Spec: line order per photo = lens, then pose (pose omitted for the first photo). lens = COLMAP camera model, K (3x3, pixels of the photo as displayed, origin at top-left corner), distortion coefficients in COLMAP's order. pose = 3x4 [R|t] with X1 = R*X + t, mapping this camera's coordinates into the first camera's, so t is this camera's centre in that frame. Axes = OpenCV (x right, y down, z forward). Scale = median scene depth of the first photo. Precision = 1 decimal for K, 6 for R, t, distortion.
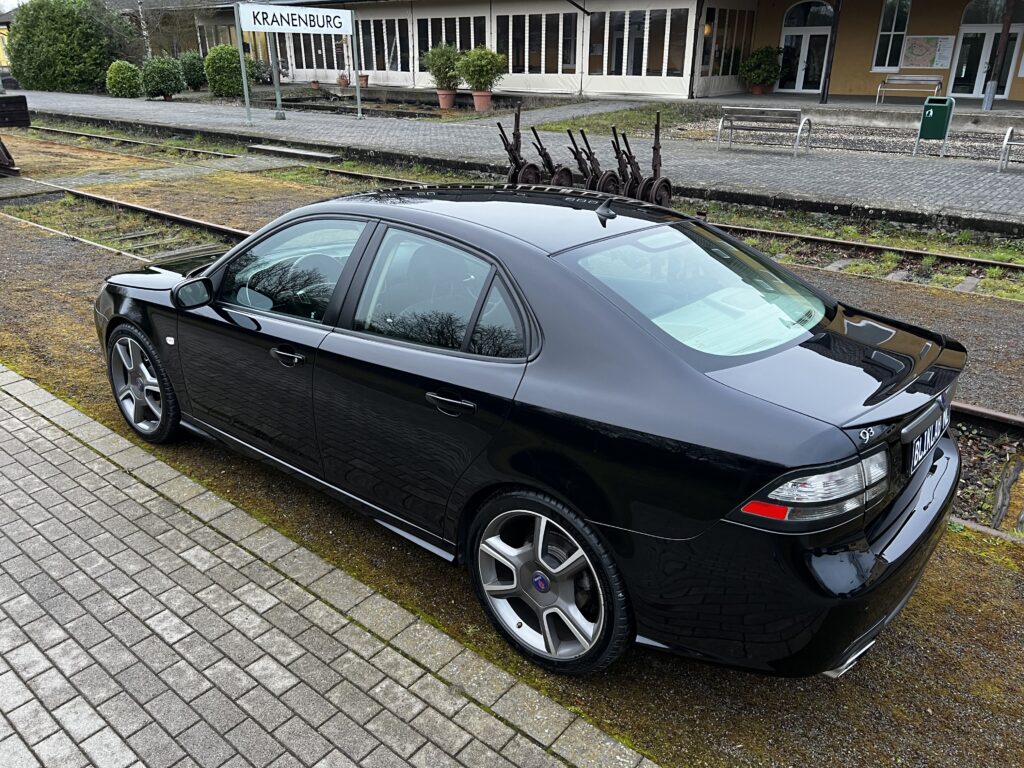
lens RADIAL K [[773.4, 0, 511.8], [0, 773.4, 387.0], [0, 0, 1]] dist [-0.006751, -0.005971]
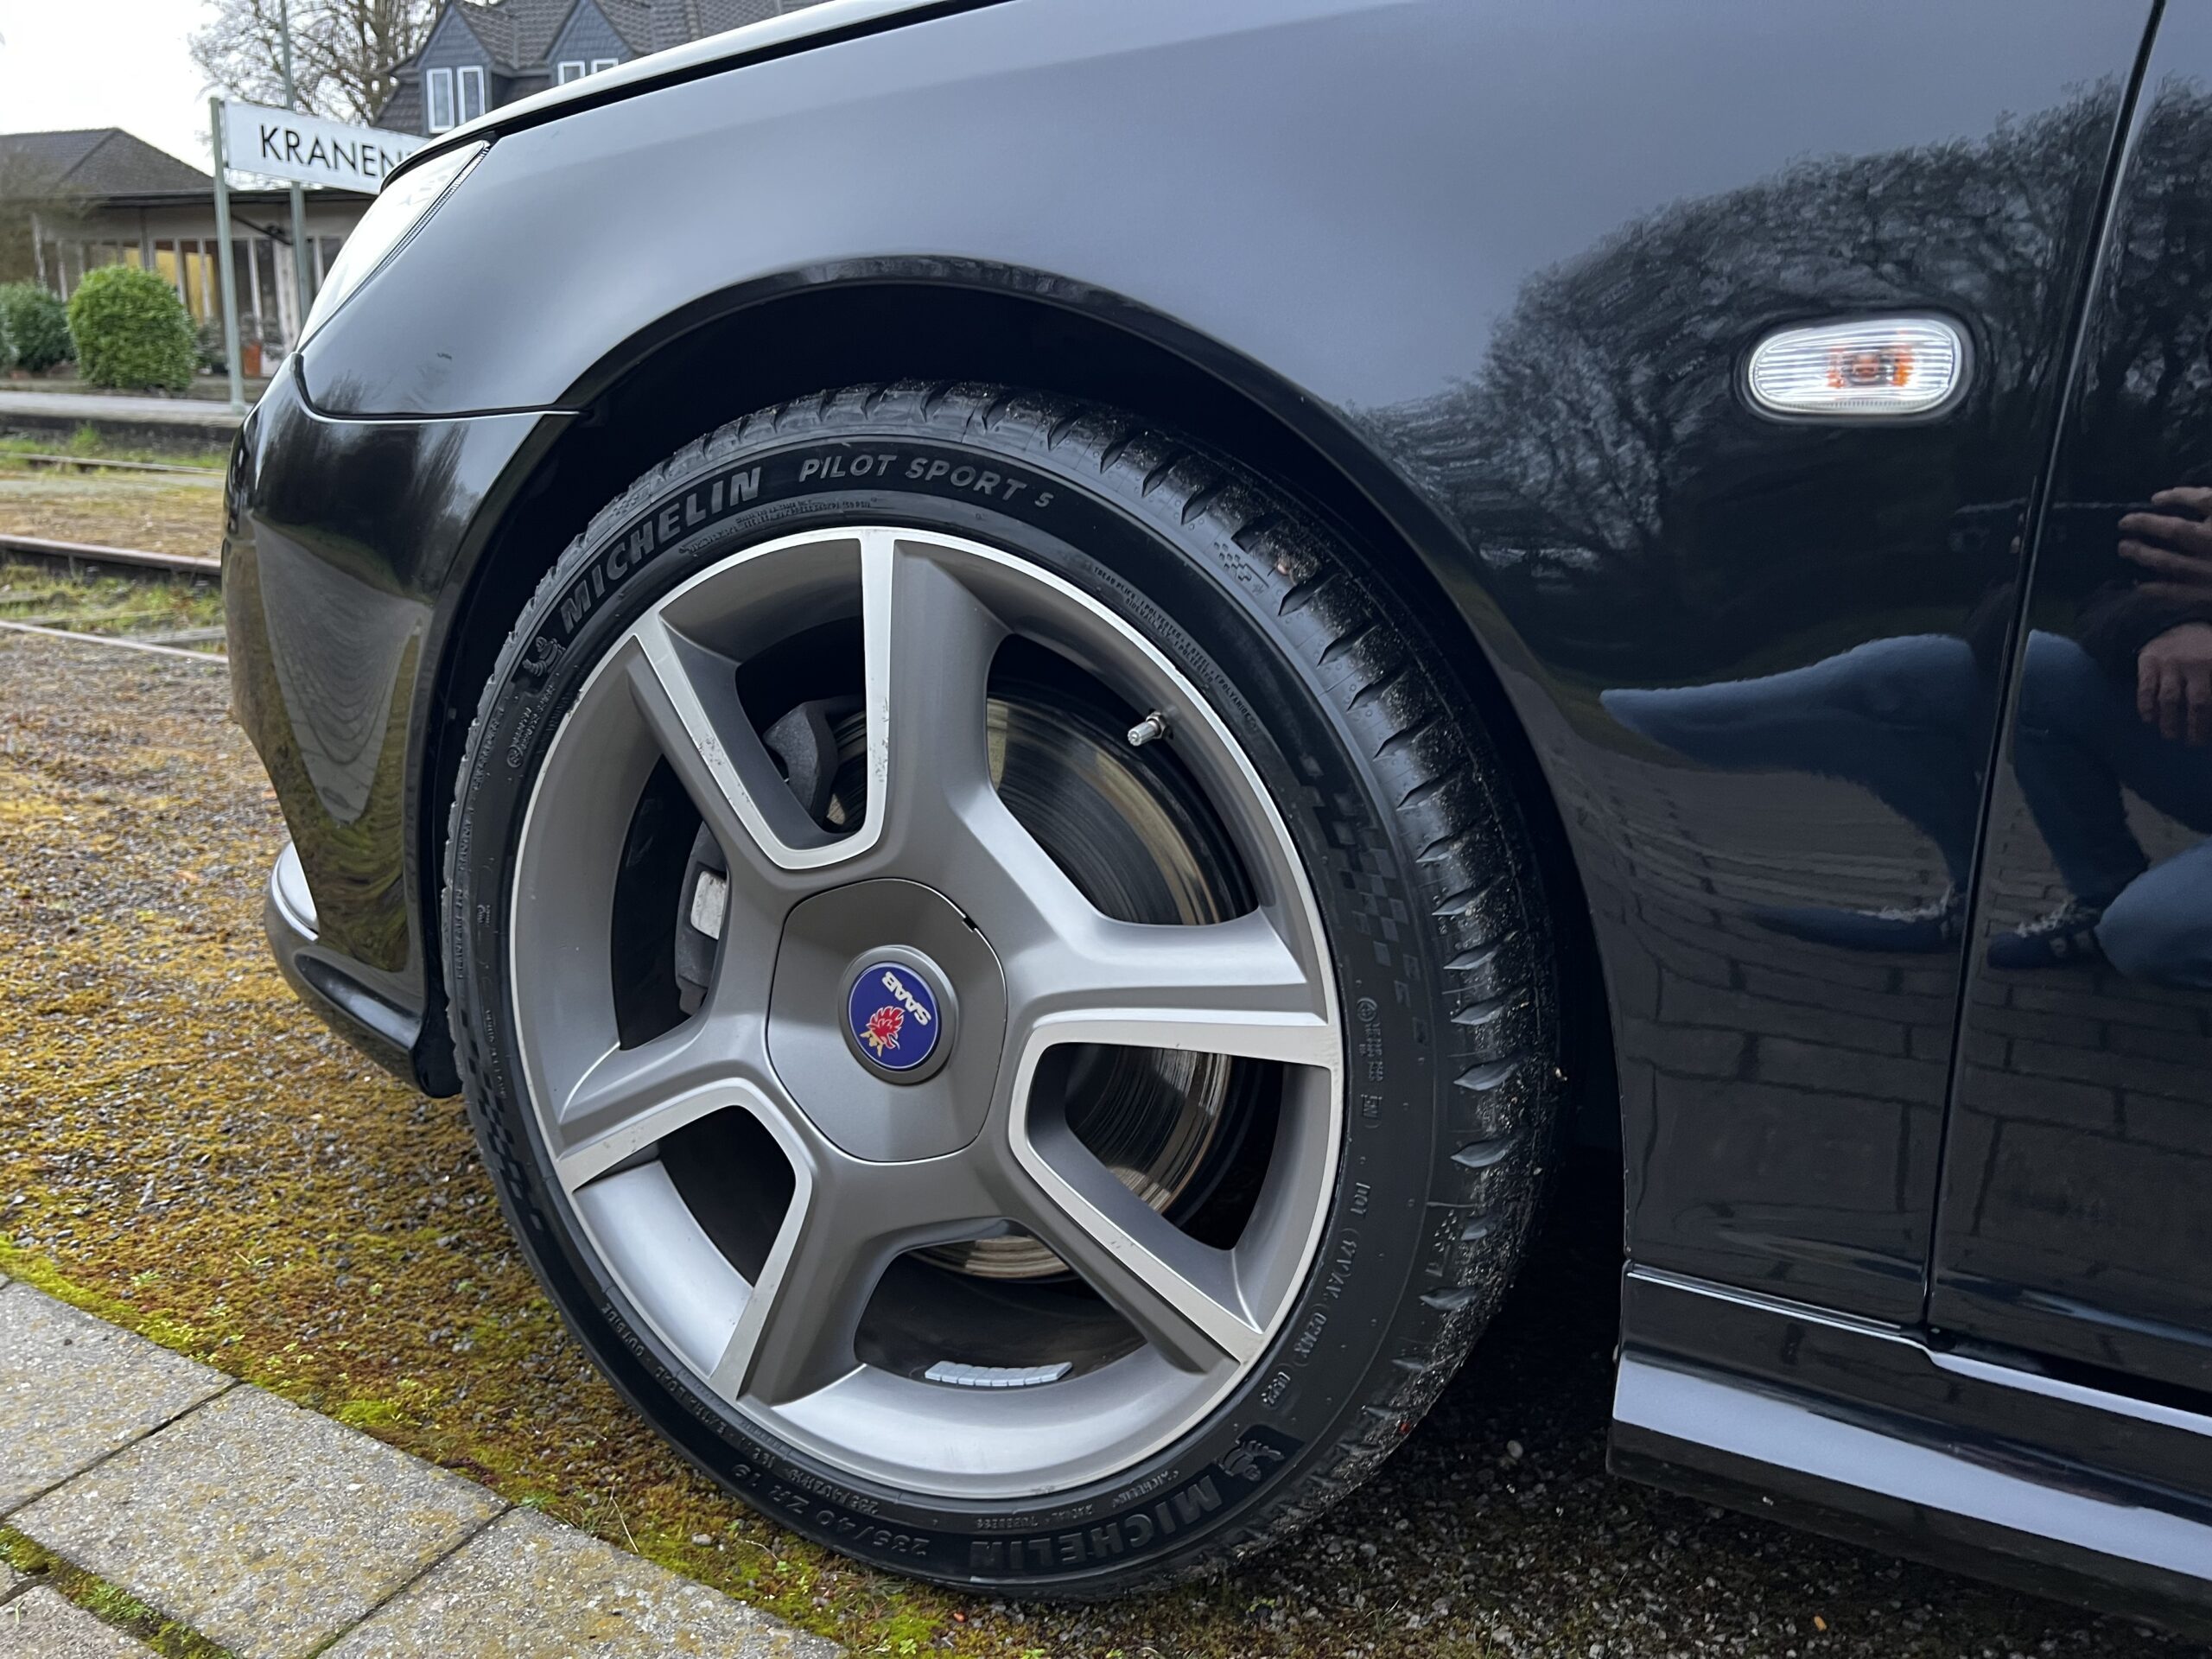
lens RADIAL K [[1670.6, 0, 1104.9], [0, 1670.6, 823.9], [0, 0, 1]] dist [-0.006751, -0.005971]
pose [[0.976287, -0.014427, 0.215998, -0.081434], [0.048417, 0.987053, -0.152910, 0.001211], [-0.210996, 0.159742, 0.964346, 0.126389]]
